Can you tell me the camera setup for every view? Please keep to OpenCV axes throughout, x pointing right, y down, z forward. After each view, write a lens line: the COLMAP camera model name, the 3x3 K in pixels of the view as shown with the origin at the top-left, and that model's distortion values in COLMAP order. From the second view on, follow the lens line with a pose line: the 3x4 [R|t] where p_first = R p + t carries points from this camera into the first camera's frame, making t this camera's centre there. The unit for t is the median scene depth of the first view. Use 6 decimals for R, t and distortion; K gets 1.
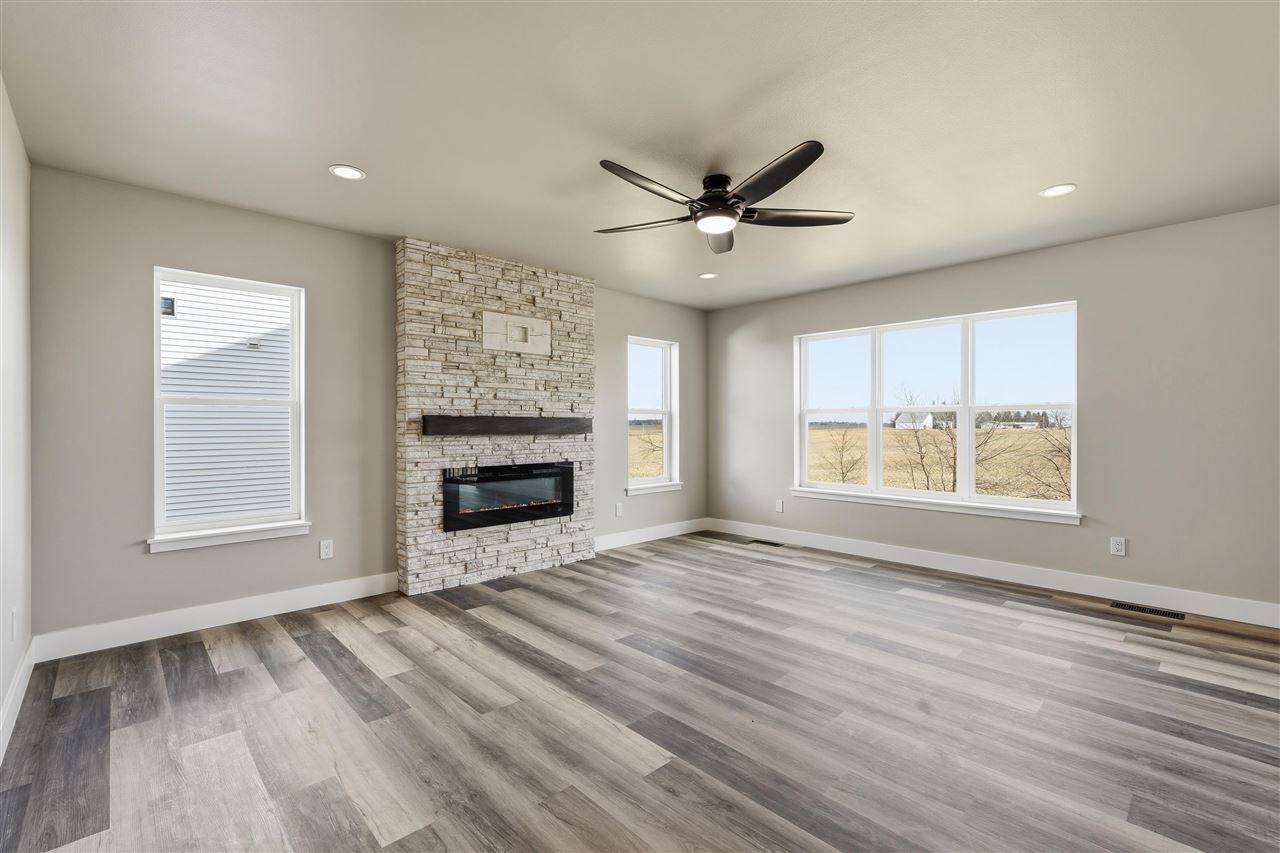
lens RADIAL K [[561.7, 0, 633.3], [0, 561.7, 429.3], [0, 0, 1]] dist [-0.017037, 0.006552]
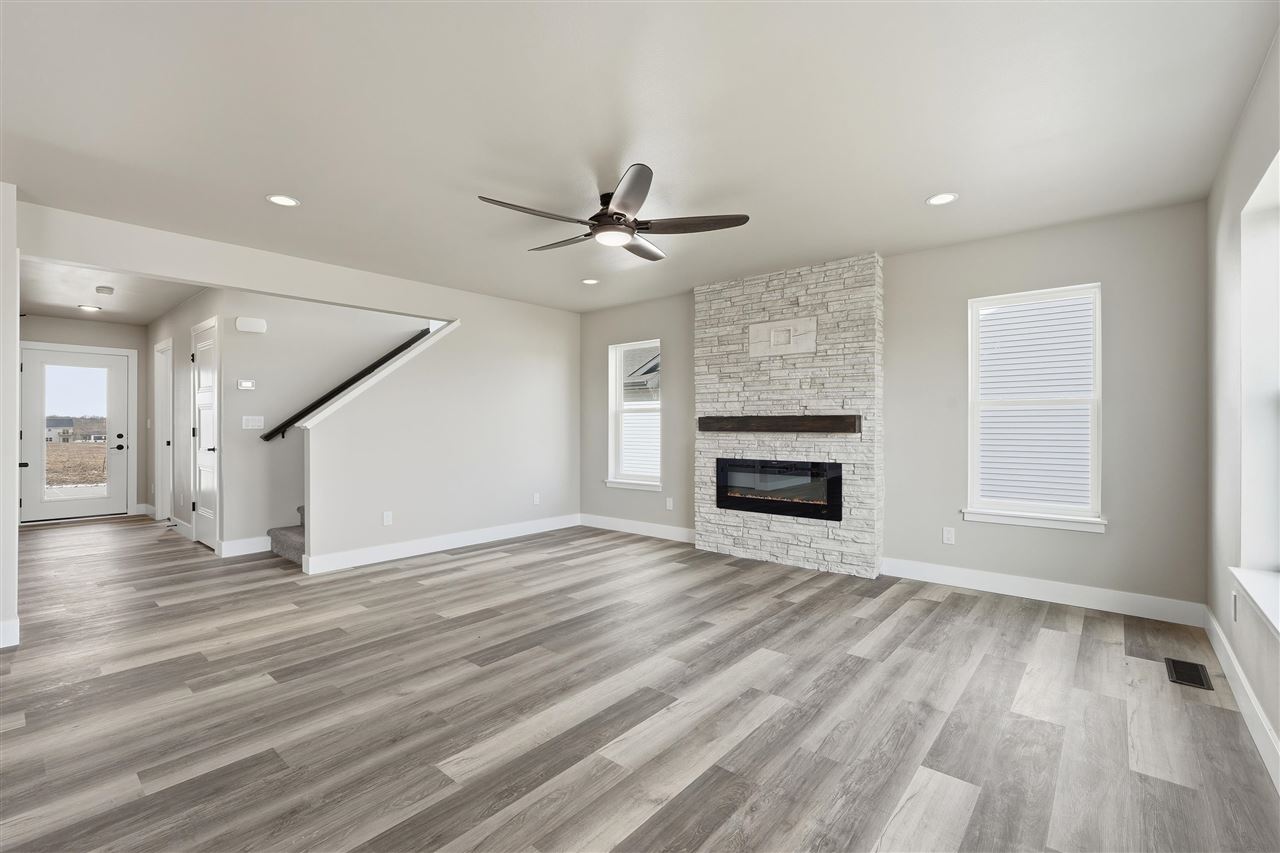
lens RADIAL K [[561.7, 0, 646.5], [0, 561.7, 427.1], [0, 0, 1]] dist [-0.017037, 0.006552]
pose [[0.111492, 0.004036, -0.993757, 0.922821], [-0.005315, 0.999980, 0.003465, -0.003346], [0.993751, 0.004895, 0.111512, 0.706594]]
